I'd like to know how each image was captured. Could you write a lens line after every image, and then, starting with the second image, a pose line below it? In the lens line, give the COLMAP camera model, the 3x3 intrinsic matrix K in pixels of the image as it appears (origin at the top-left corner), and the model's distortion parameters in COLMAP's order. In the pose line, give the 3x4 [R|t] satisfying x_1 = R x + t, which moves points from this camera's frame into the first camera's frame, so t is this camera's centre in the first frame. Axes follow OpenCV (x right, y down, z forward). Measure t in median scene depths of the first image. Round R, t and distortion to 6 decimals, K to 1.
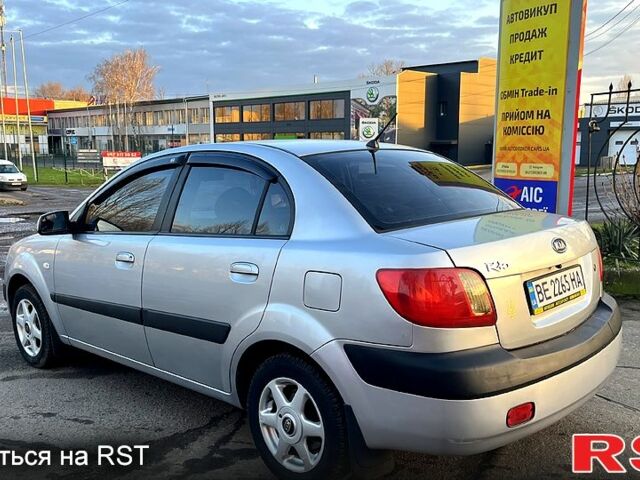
lens RADIAL K [[656.3, 0, 323.1], [0, 656.3, 240.7], [0, 0, 1]] dist [0.047690, -0.018398]
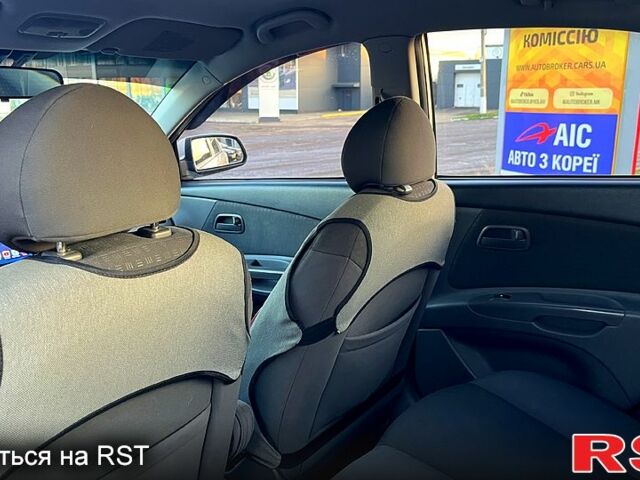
lens RADIAL K [[656.3, 0, 323.1], [0, 656.3, 240.7], [0, 0, 1]] dist [0.047690, -0.018398]
pose [[0.987579, -0.038610, 0.152304, -0.042143], [0.026317, 0.996291, 0.081923, -0.024651], [-0.154902, -0.076897, 0.984933, 0.365012]]
